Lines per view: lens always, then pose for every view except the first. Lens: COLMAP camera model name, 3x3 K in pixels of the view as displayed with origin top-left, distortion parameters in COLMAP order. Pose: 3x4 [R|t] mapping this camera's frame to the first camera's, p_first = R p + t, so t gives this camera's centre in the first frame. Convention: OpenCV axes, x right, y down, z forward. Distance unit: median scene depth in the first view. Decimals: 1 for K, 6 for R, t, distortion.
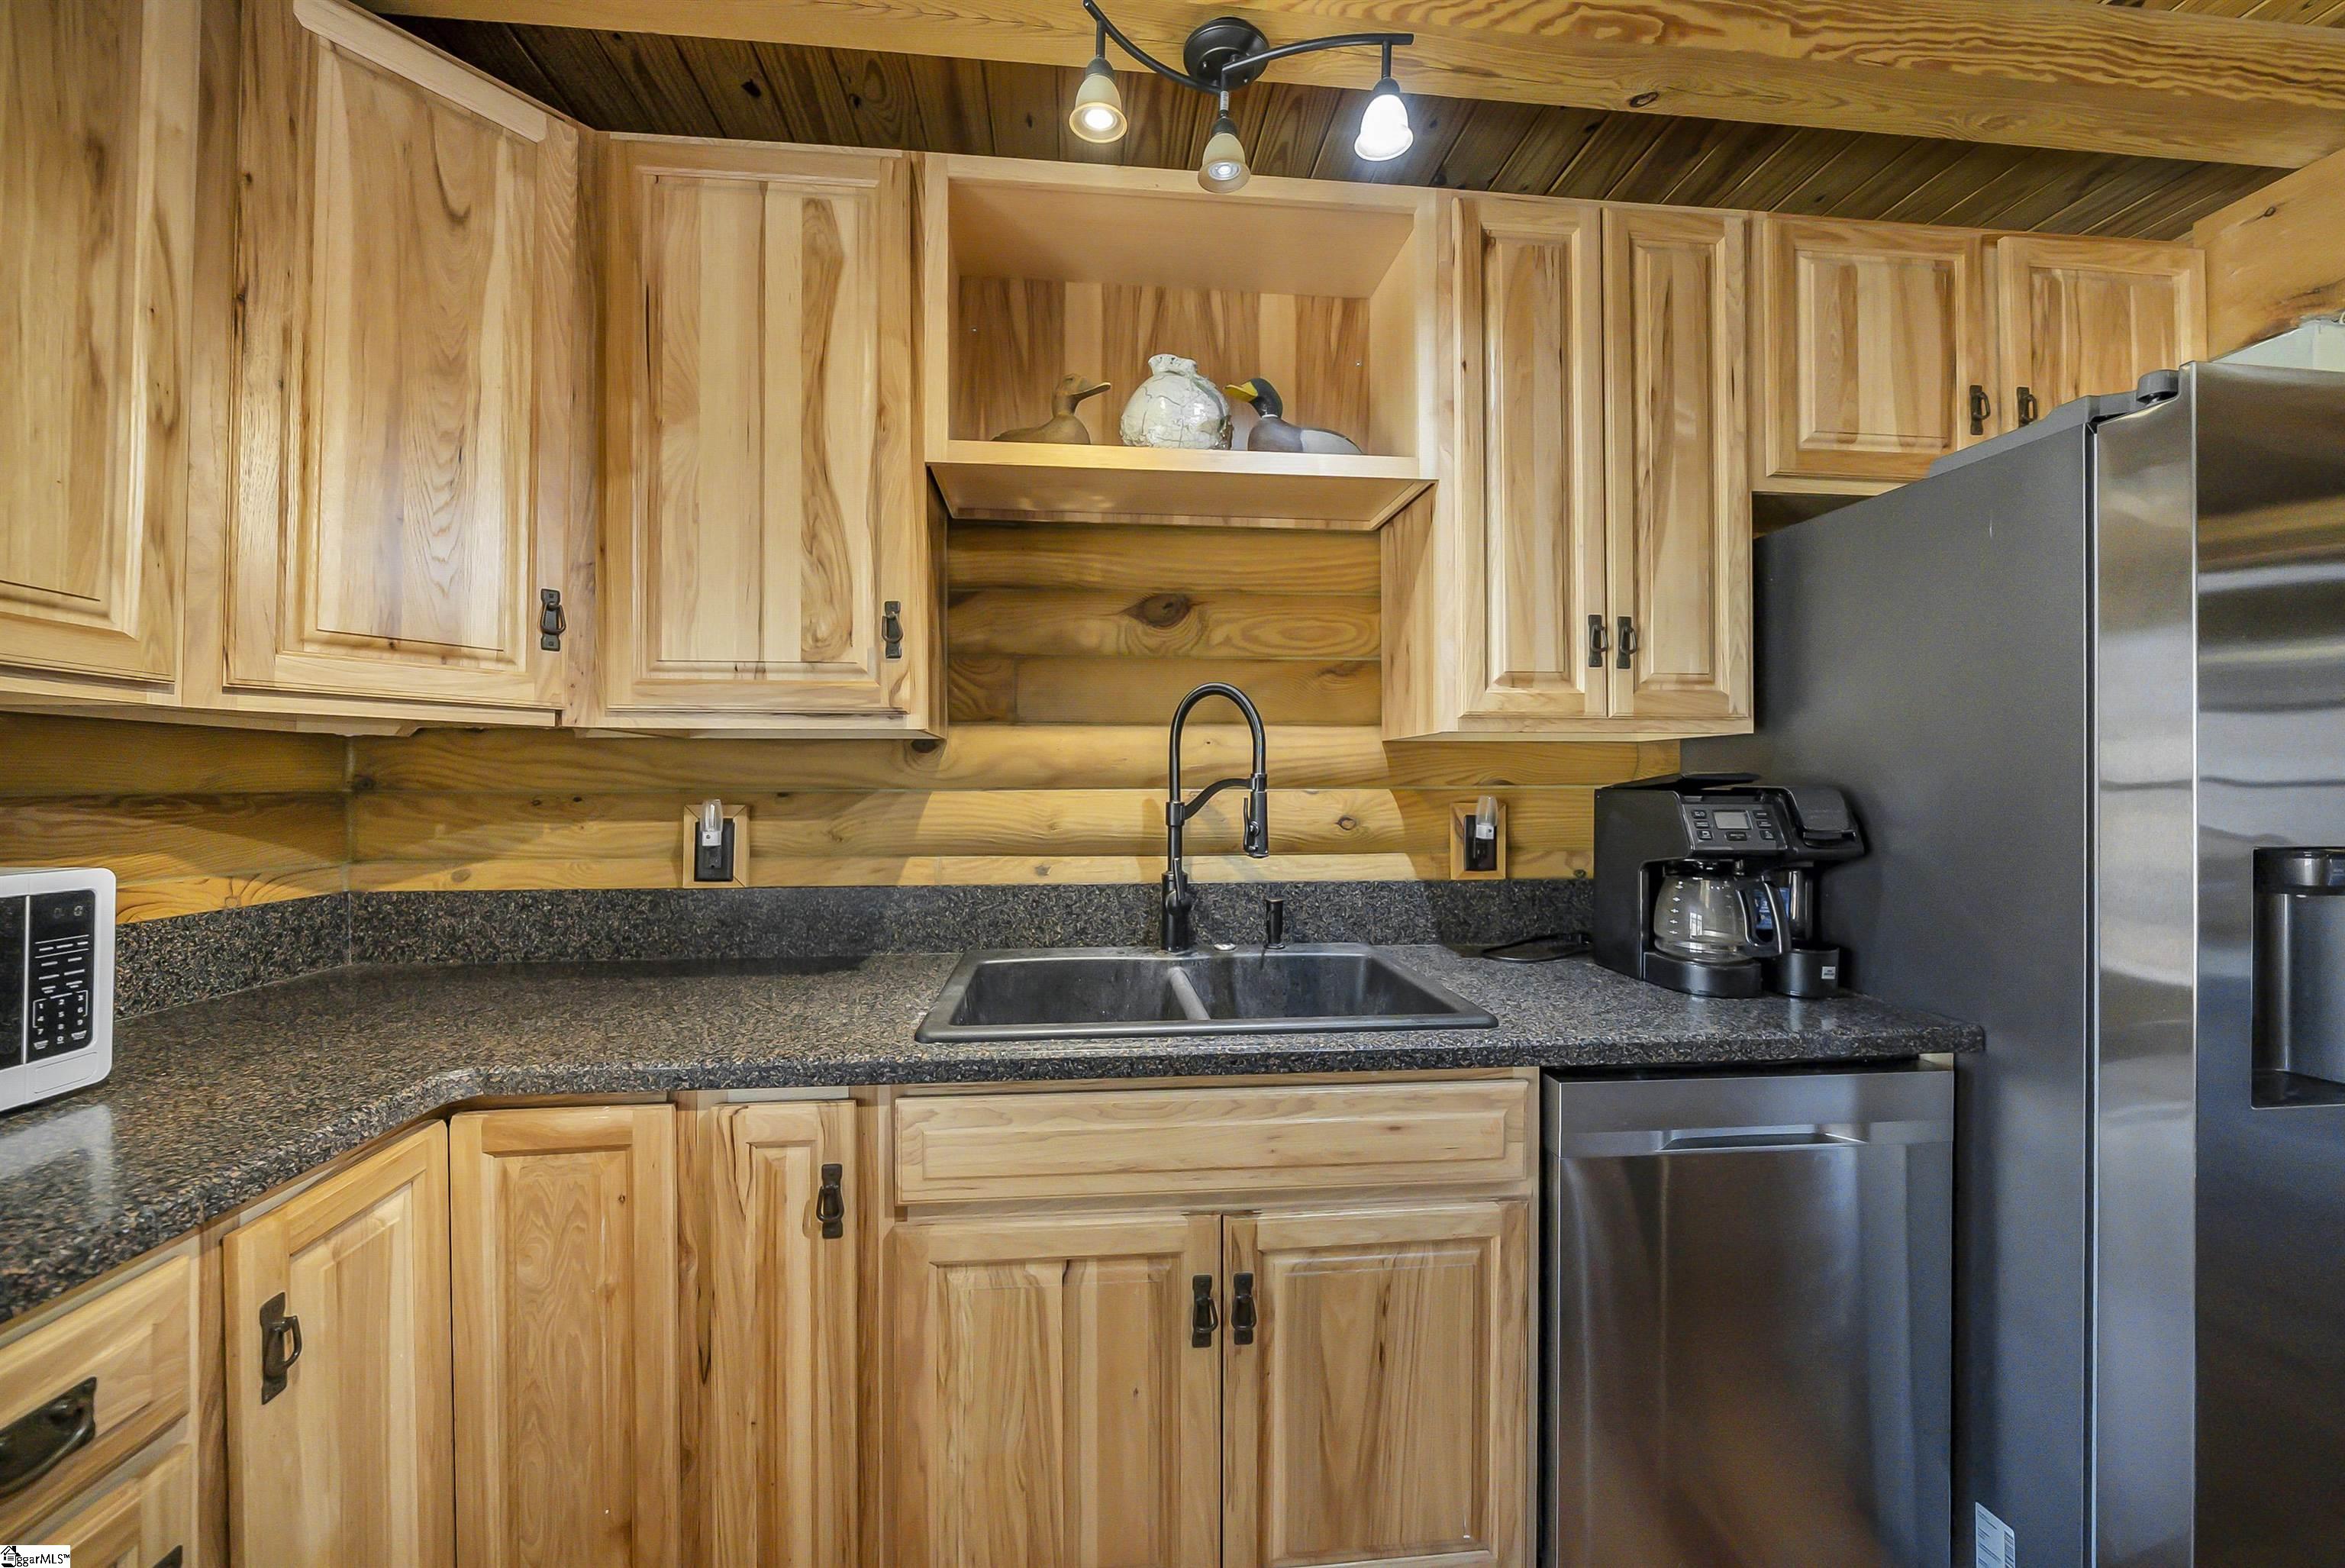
lens RADIAL K [[871.7, 0, 1171.1], [0, 871.7, 777.3], [0, 0, 1]] dist [-0.003726, -0.001201]
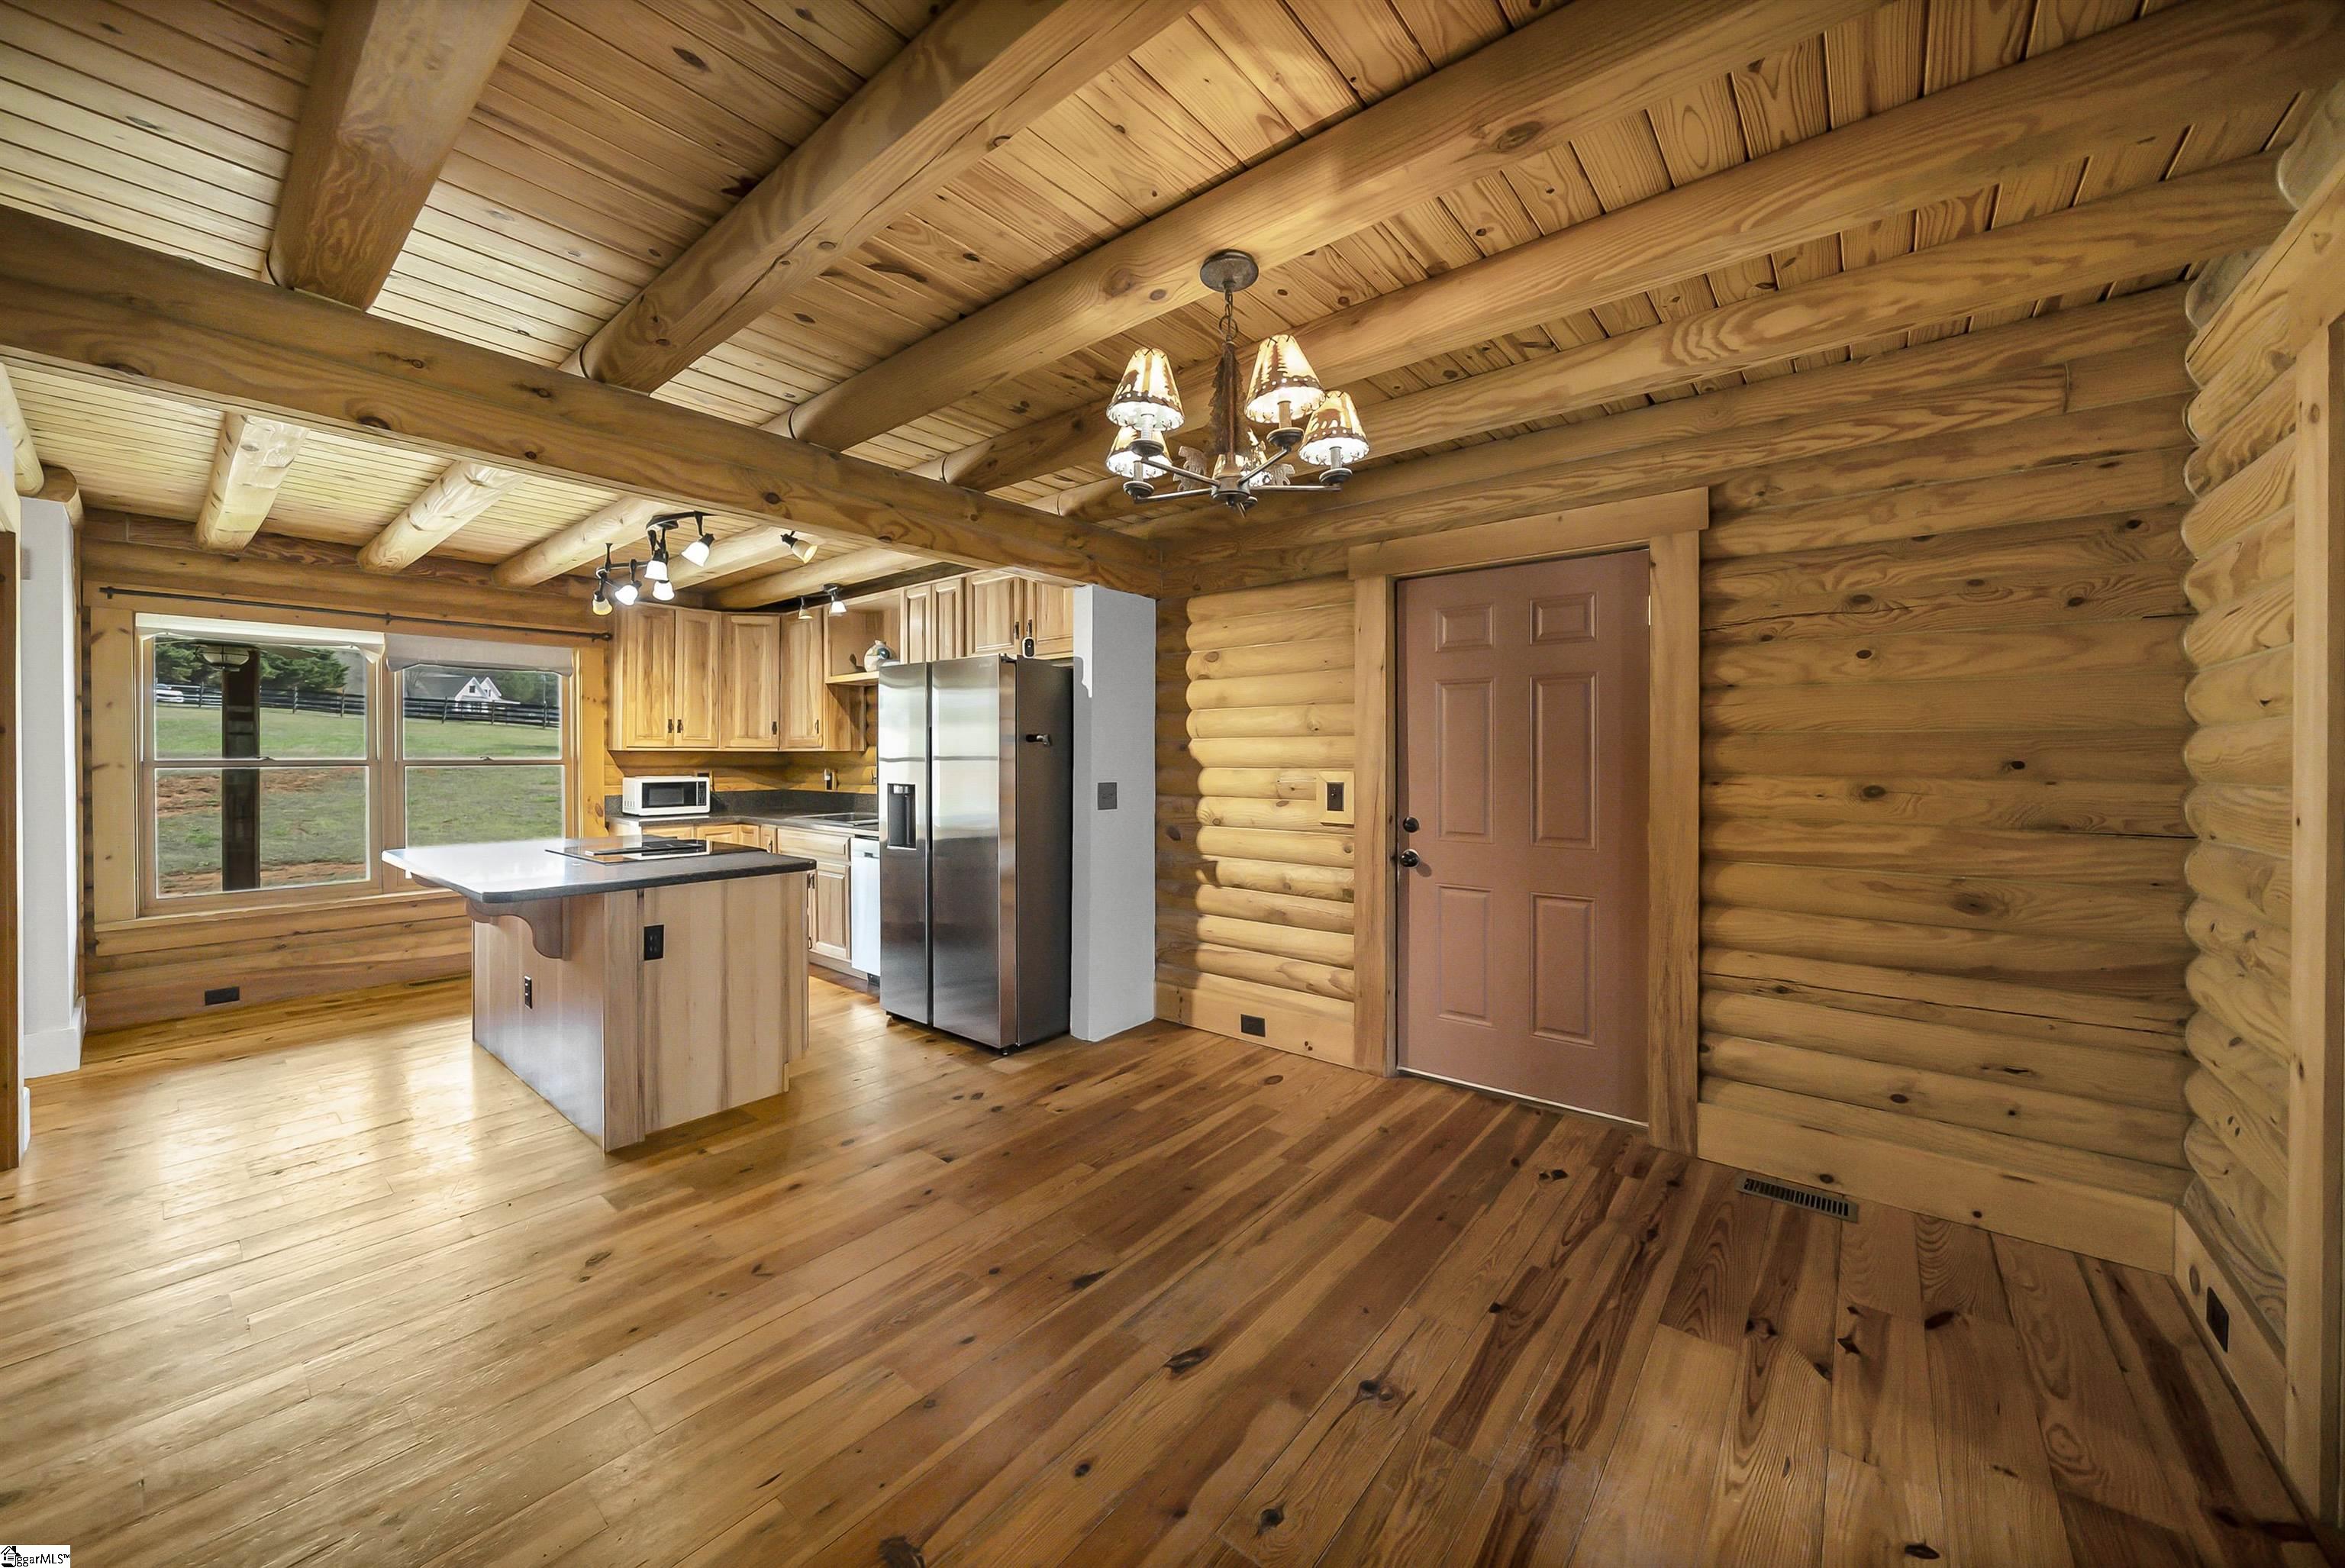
lens RADIAL K [[871.7, 0, 1192.8], [0, 871.7, 759.0], [0, 0, 1]] dist [-0.003726, -0.001201]
pose [[0.720641, -0.000222, -0.693309, 3.227708], [0.005745, 0.999968, 0.005651, -0.026015], [0.693285, -0.008056, 0.720618, -0.621835]]
